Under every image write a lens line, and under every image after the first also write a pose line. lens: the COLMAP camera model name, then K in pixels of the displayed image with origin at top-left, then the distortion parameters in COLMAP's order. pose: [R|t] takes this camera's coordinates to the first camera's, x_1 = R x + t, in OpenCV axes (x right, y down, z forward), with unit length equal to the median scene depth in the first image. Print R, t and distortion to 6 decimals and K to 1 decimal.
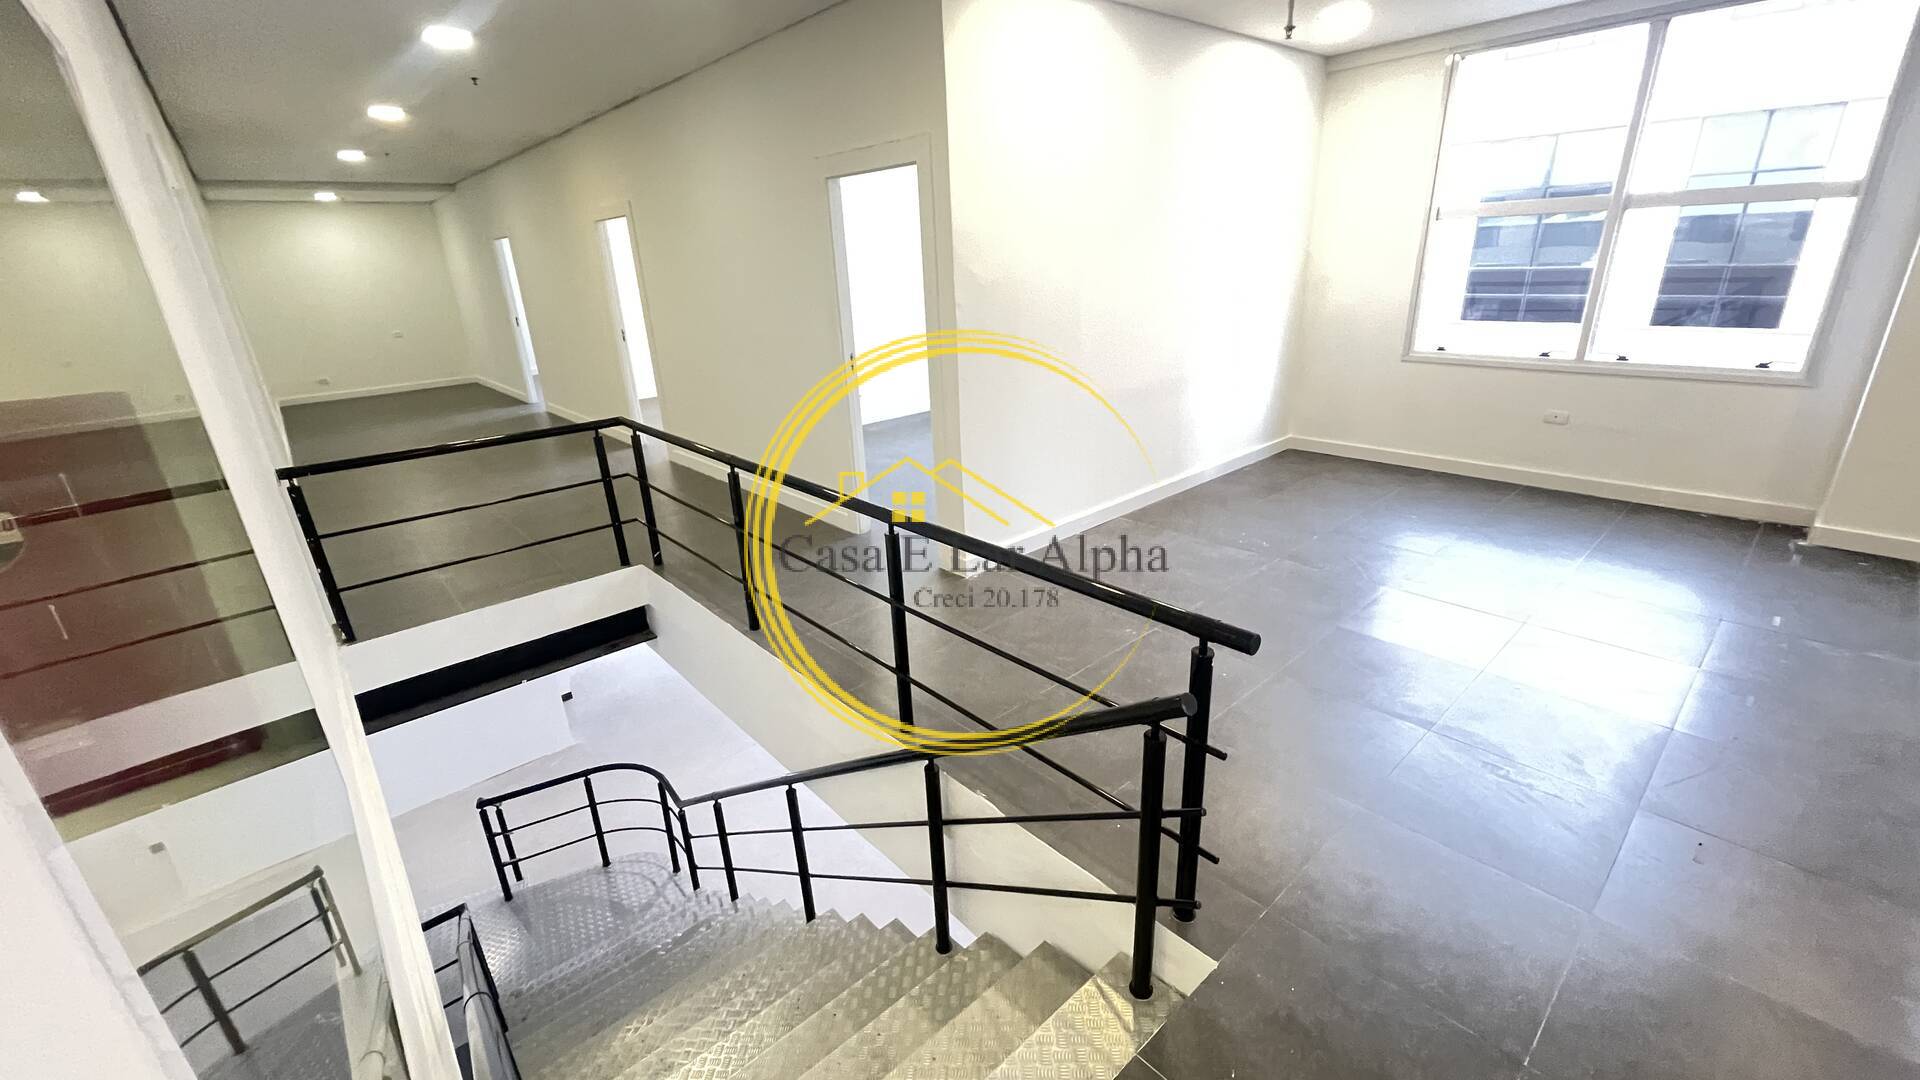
lens RADIAL K [[780.0, 0, 948.7], [0, 780.0, 543.3], [0, 0, 1]] dist [0.001827, 0.000751]
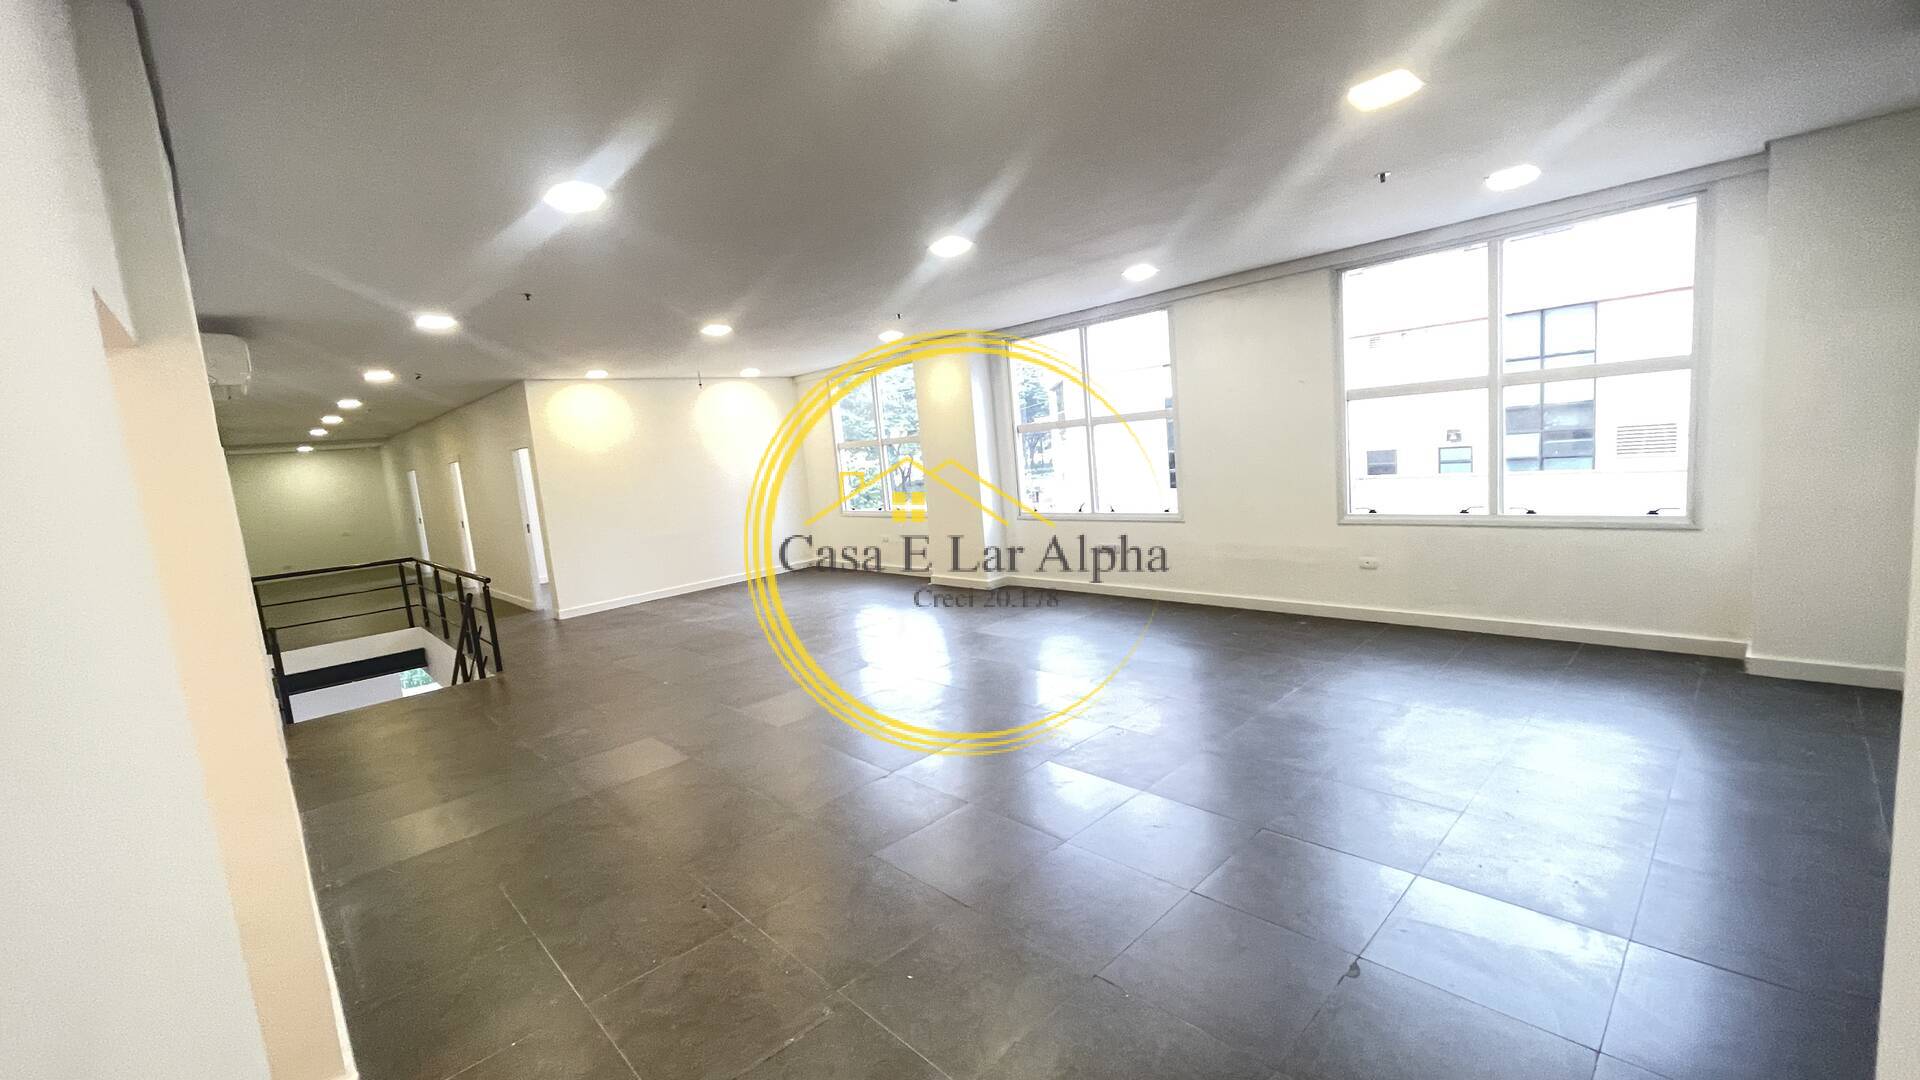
lens RADIAL K [[773.9, 0, 961.7], [0, 773.9, 543.1], [0, 0, 1]] dist [-0.001681, -0.000015]
pose [[0.997991, -0.047344, 0.042111, 0.645079], [0.055669, 0.972569, -0.225857, 0.235917], [-0.030262, 0.227747, 0.973250, -0.735410]]
